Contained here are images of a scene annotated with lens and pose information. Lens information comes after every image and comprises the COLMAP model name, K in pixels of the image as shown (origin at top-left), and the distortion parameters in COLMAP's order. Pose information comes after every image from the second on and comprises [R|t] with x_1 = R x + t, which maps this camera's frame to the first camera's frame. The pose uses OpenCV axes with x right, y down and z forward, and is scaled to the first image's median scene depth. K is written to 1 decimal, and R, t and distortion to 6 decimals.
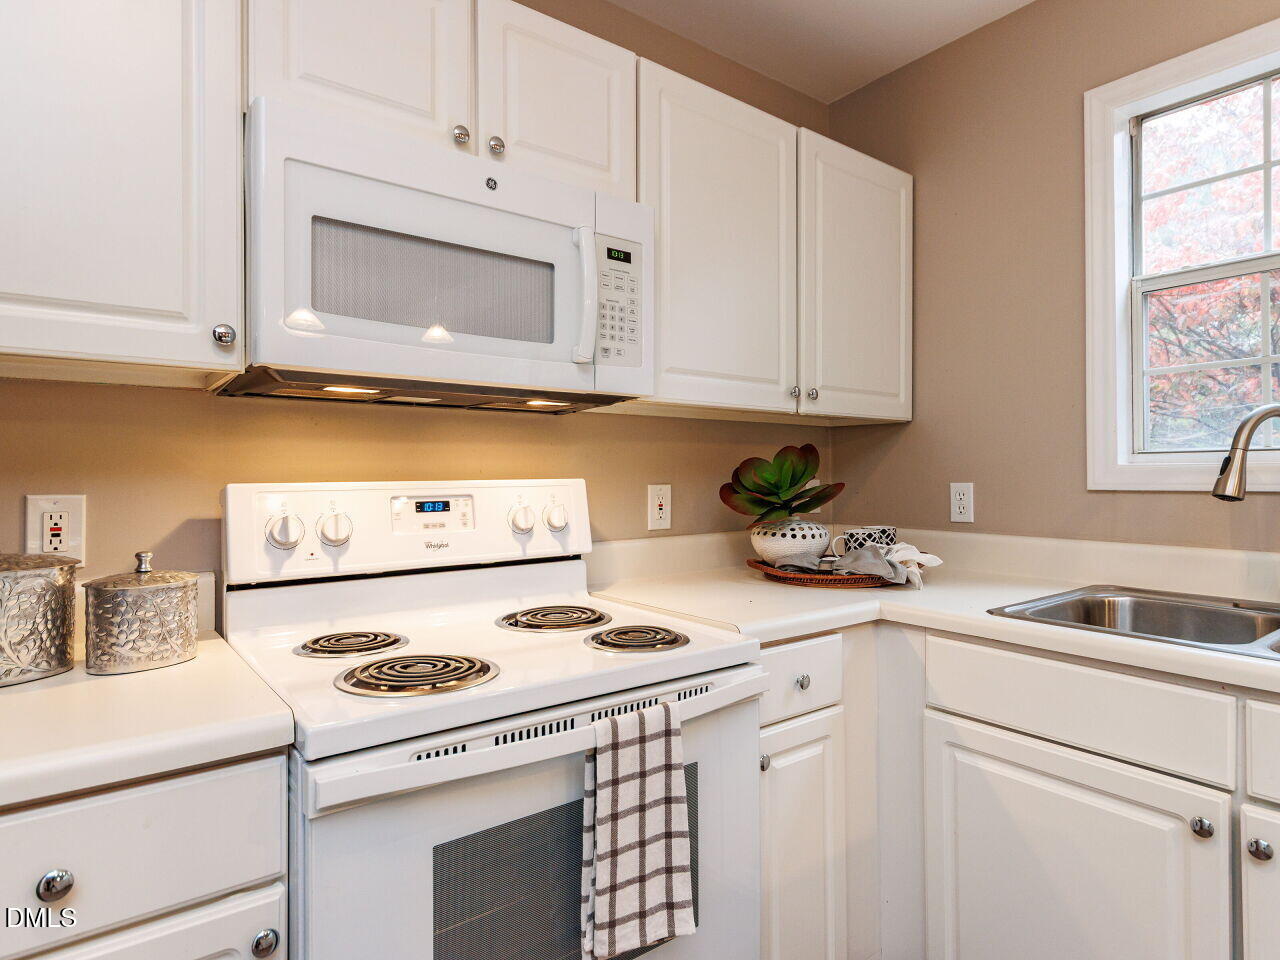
lens RADIAL K [[736.7, 0, 640.0], [0, 736.7, 480.0], [0, 0, 1]] dist [0.003288, 0.001650]
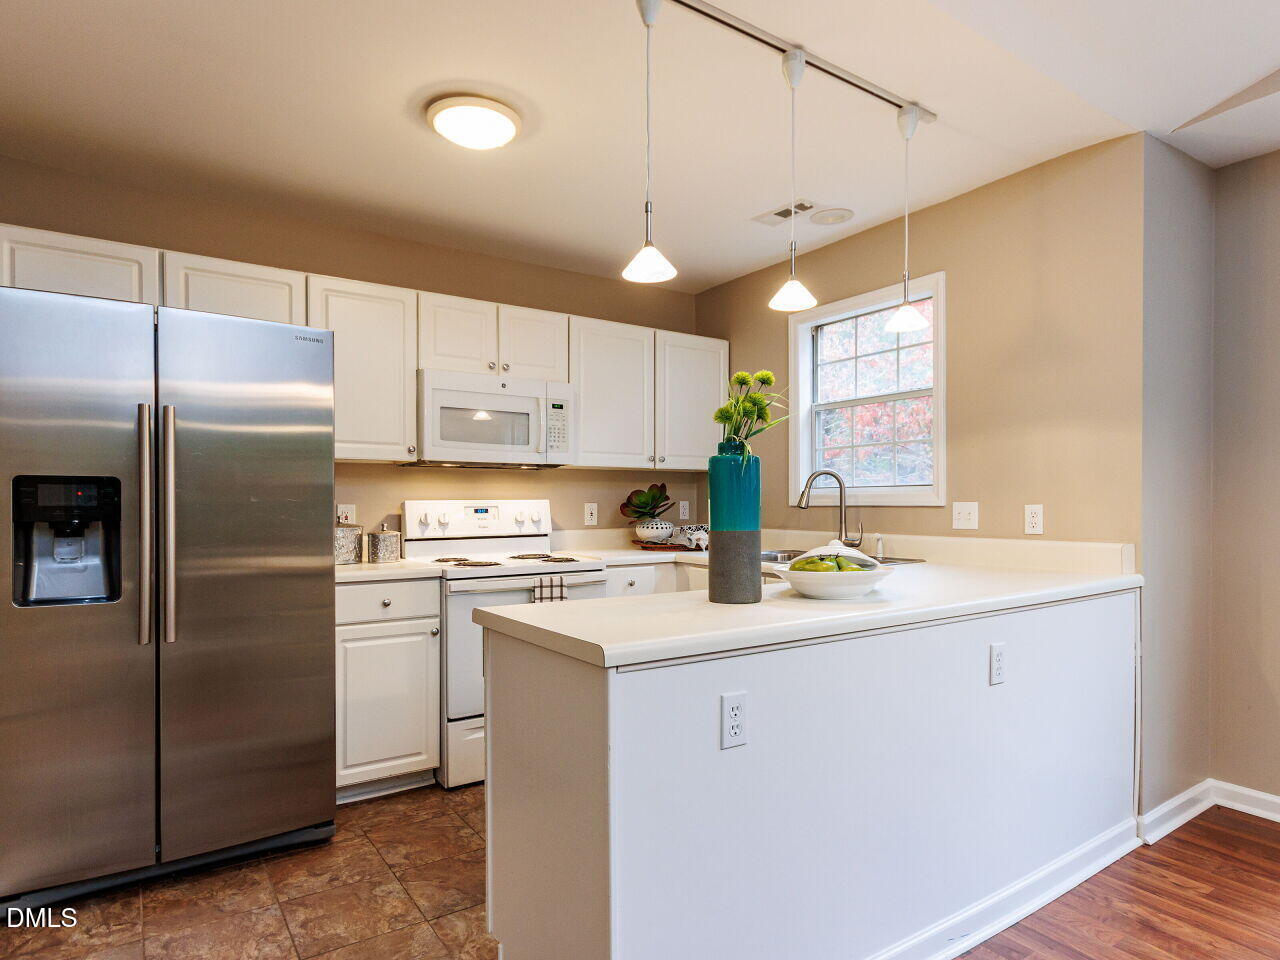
lens RADIAL K [[743.1, 0, 644.5], [0, 743.1, 522.5], [0, 0, 1]] dist [0.002789, 0.000776]
pose [[0.998676, 0.003518, -0.051320, 0.365966], [-0.002378, 0.999749, 0.022264, 0.017985], [0.051386, -0.022112, 0.998434, -1.359850]]
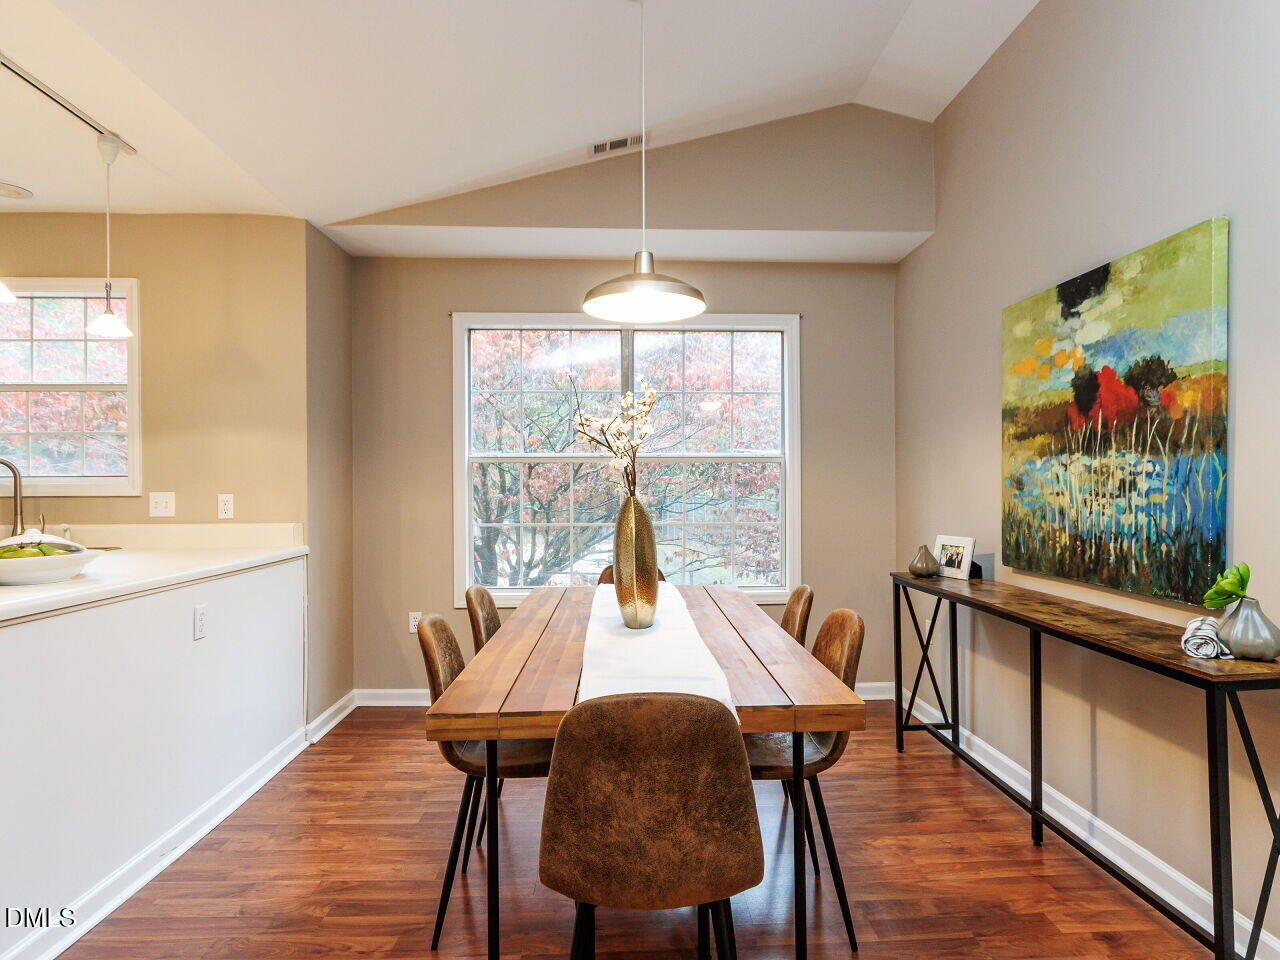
lens RADIAL K [[736.7, 0, 640.0], [0, 736.7, 480.0], [0, 0, 1]] dist [0.003288, 0.001650]
pose [[0.579317, 0.014581, 0.814972, 0.160982], [0.005042, 0.999757, -0.021470, 0.023692], [-0.815087, 0.016547, 0.579102, -1.743600]]
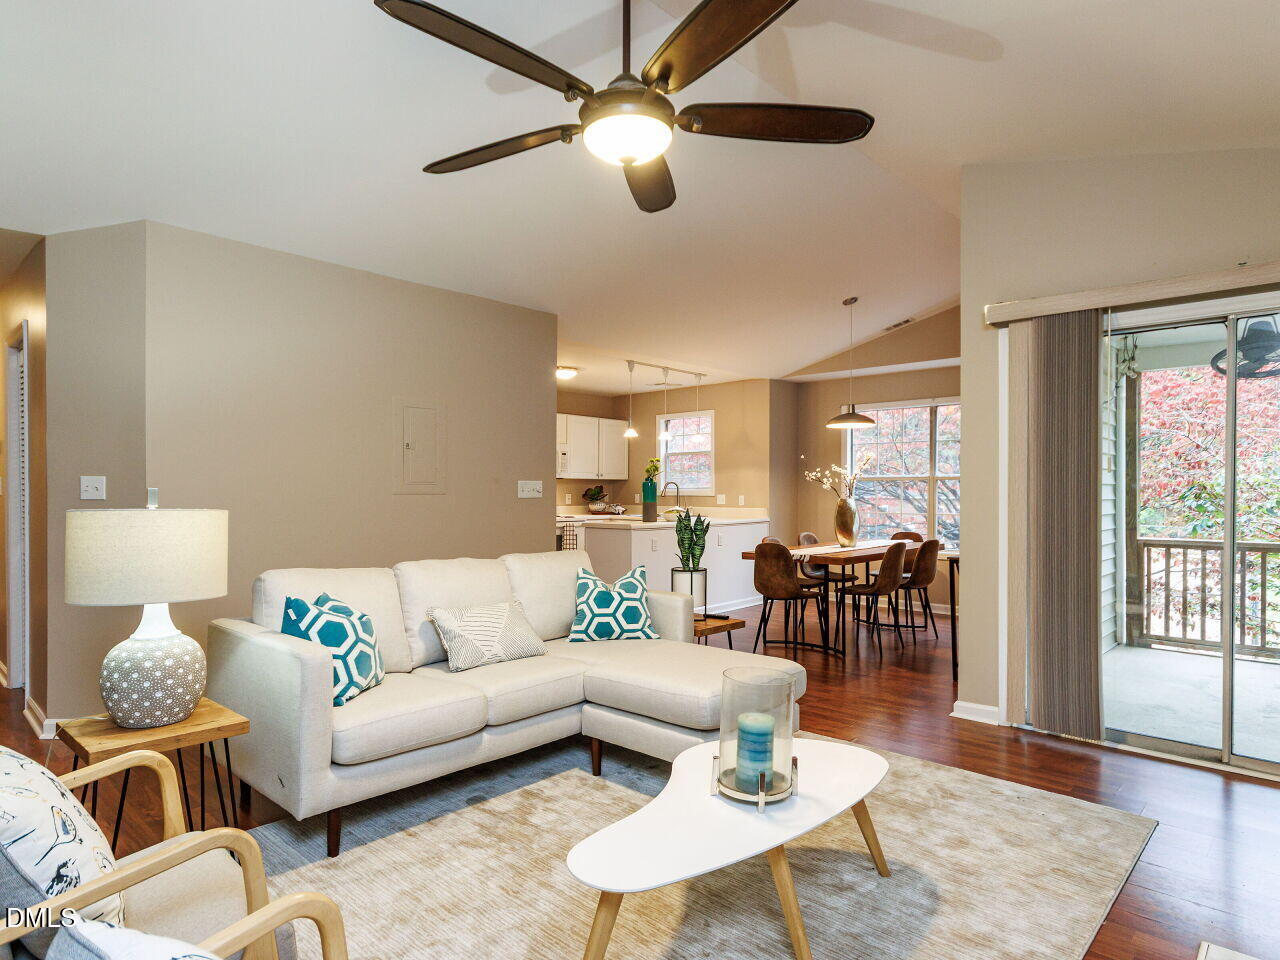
lens RADIAL K [[736.7, 0, 640.0], [0, 736.7, 480.0], [0, 0, 1]] dist [0.003288, 0.001650]
pose [[0.985421, 0.009710, 0.169855, -0.410749], [-0.006294, 0.999767, -0.020639, 0.014484], [-0.170016, 0.019269, 0.985253, -4.669183]]
